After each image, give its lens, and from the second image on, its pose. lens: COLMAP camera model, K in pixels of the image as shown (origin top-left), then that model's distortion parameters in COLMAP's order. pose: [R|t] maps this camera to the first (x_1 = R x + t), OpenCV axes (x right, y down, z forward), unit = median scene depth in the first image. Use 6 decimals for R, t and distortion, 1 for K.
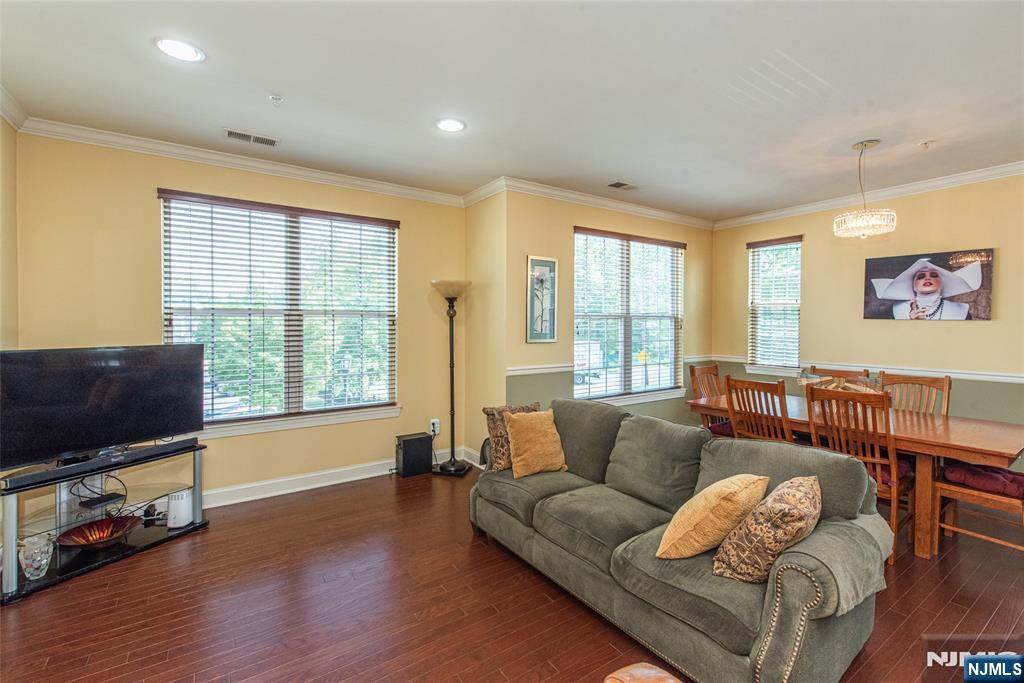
lens RADIAL K [[451.4, 0, 513.6], [0, 451.4, 337.3], [0, 0, 1]] dist [0.001342, 0.000131]
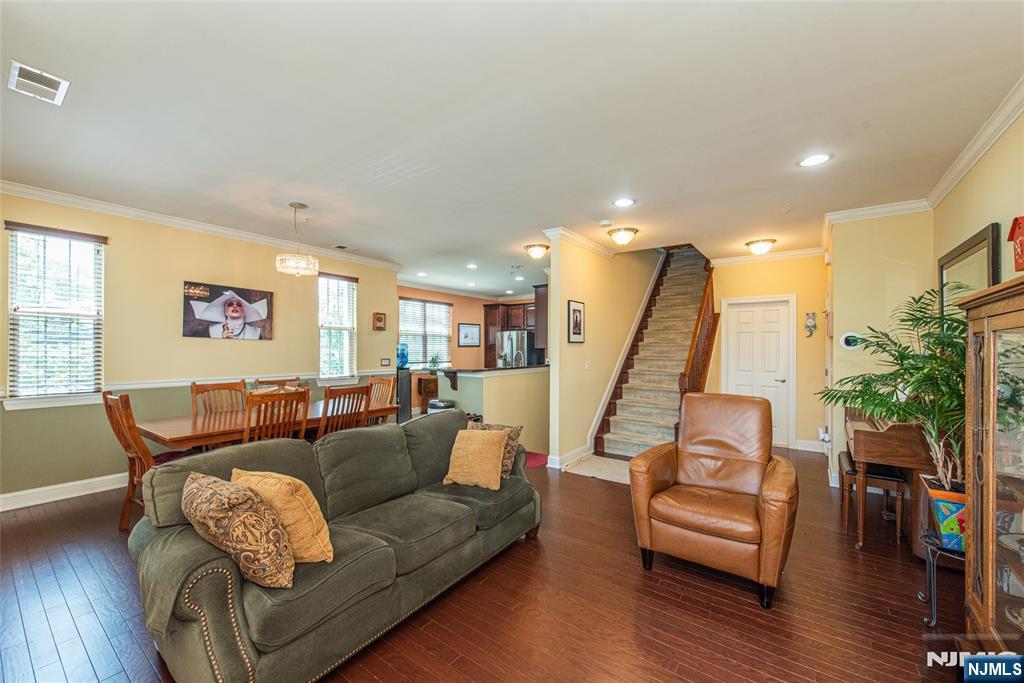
lens RADIAL K [[408.6, 0, 511.2], [0, 408.6, 345.2], [0, 0, 1]] dist [0.001548, 0.000096]
pose [[-0.343464, 0.001196, 0.939165, -0.437105], [0.017288, 0.999838, 0.005049, -0.013171], [-0.939007, 0.017971, -0.343429, 0.657716]]
